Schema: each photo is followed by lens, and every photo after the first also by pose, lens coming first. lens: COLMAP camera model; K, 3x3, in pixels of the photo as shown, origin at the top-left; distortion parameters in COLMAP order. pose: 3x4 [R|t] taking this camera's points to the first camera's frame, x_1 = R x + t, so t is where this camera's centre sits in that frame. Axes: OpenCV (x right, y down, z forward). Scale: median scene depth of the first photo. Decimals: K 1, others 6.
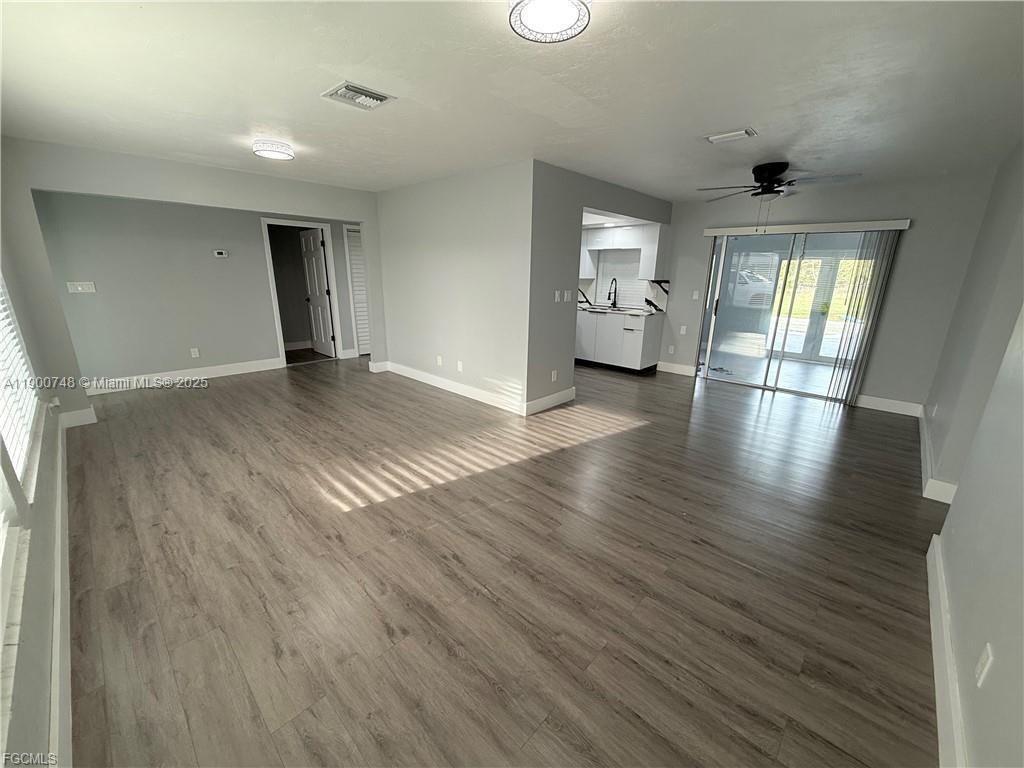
lens RADIAL K [[406.2, 0, 508.8], [0, 406.2, 386.4], [0, 0, 1]] dist [-0.000410, -0.000496]
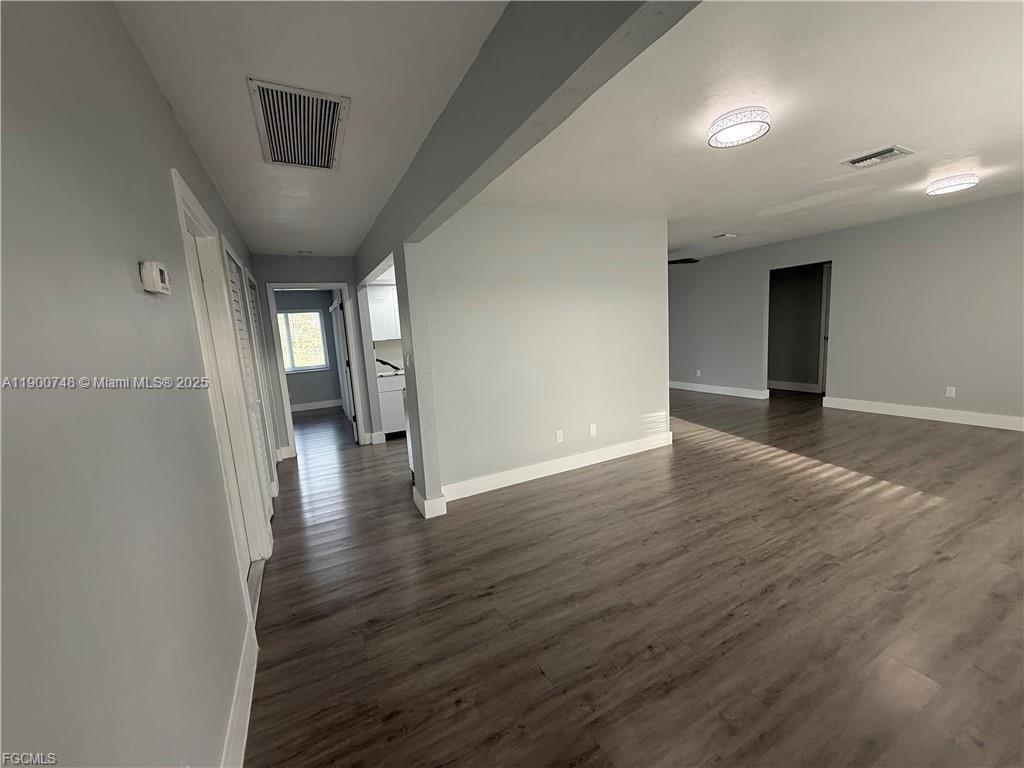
lens RADIAL K [[406.2, 0, 509.7], [0, 406.2, 385.6], [0, 0, 1]] dist [-0.000410, -0.000496]
pose [[0.324303, -0.166619, 0.931164, -1.544234], [0.325679, 0.943852, 0.055463, -0.390737], [-0.888122, 0.285274, 0.360358, 1.356895]]
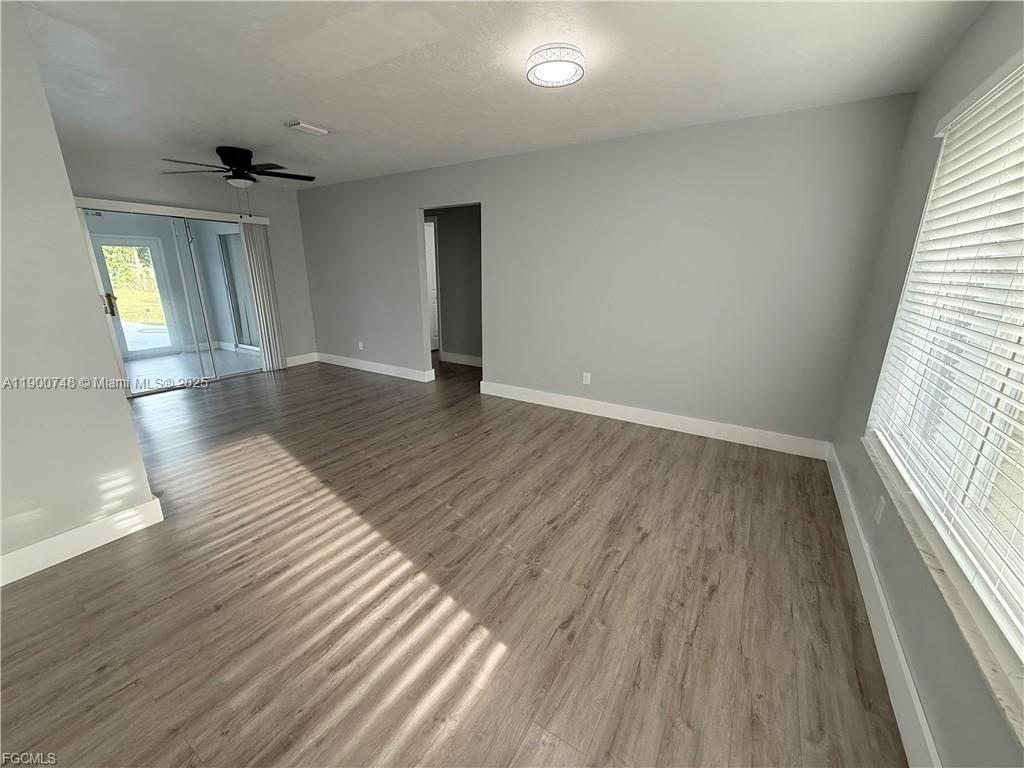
lens RADIAL K [[406.2, 0, 510.1], [0, 406.2, 383.5], [0, 0, 1]] dist [-0.000410, -0.000496]
pose [[-0.202648, -0.276634, 0.939365, -0.736340], [0.260306, 0.909539, 0.324006, -0.209089], [-0.944020, 0.310182, -0.112307, 0.803436]]
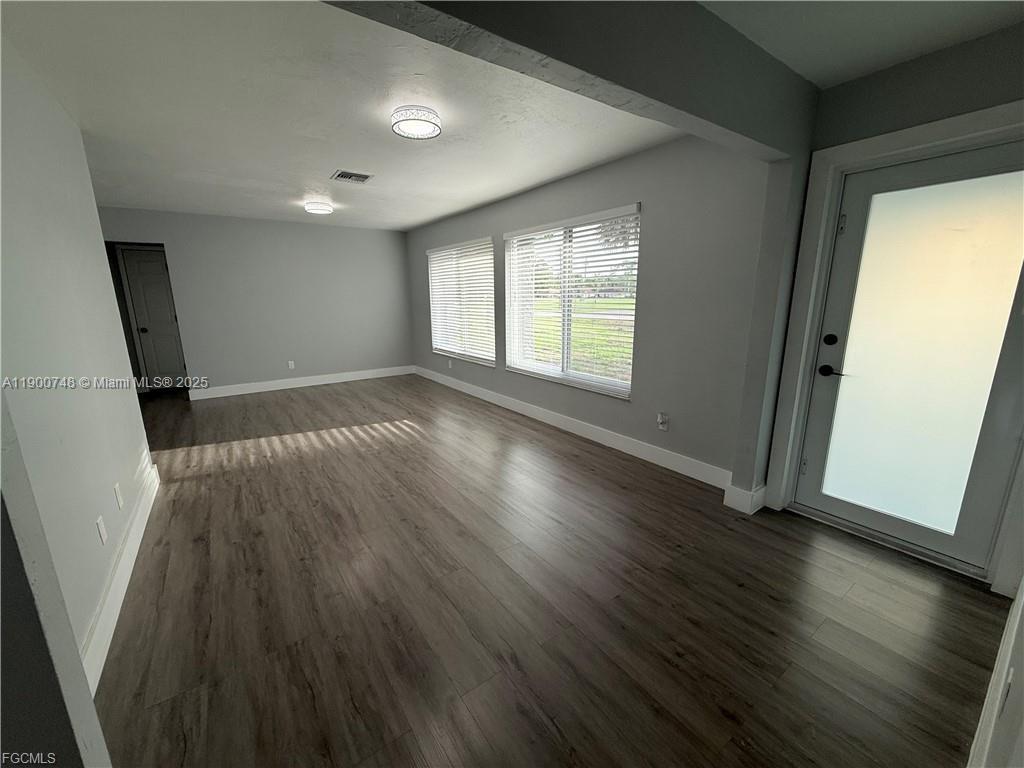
lens RADIAL K [[406.2, 0, 510.1], [0, 406.2, 384.7], [0, 0, 1]] dist [-0.000410, -0.000496]
pose [[-0.981858, -0.045668, 0.184035, -1.013200], [0.048077, 0.878891, 0.474594, -0.570304], [-0.183421, 0.474832, -0.860751, 2.047948]]
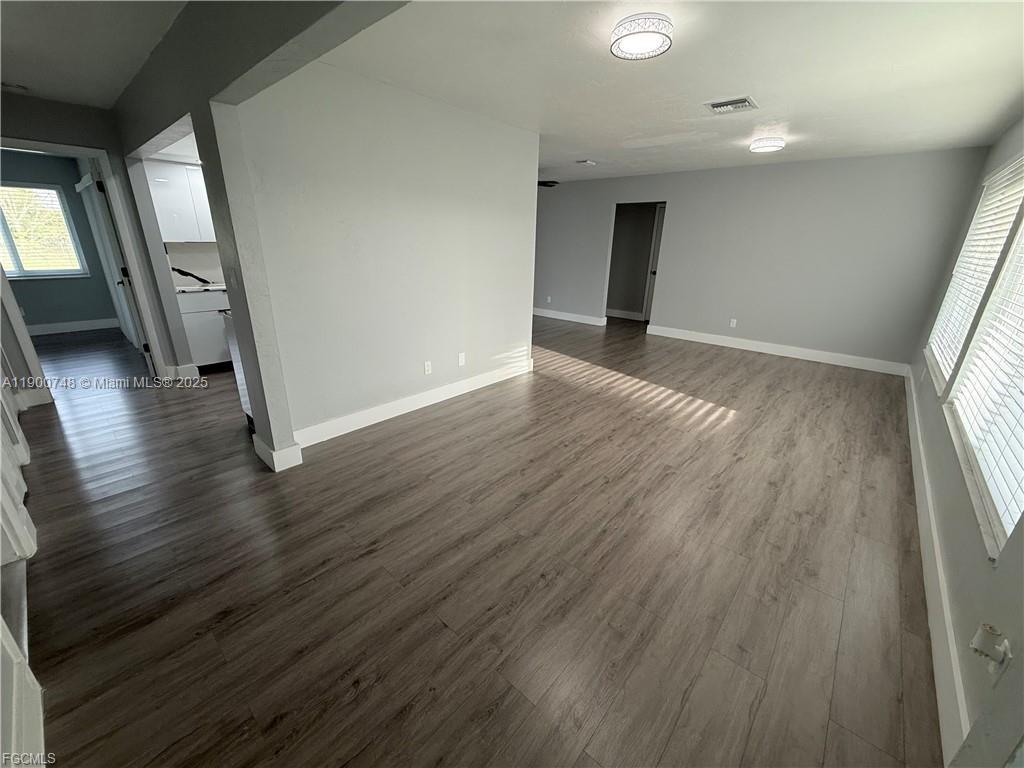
lens RADIAL K [[406.2, 0, 509.6], [0, 406.2, 385.0], [0, 0, 1]] dist [-0.000410, -0.000496]
pose [[-0.034051, -0.349891, 0.936171, -1.470762], [0.255657, 0.902499, 0.346605, -0.425125], [-0.966168, 0.251141, 0.058721, 1.436426]]
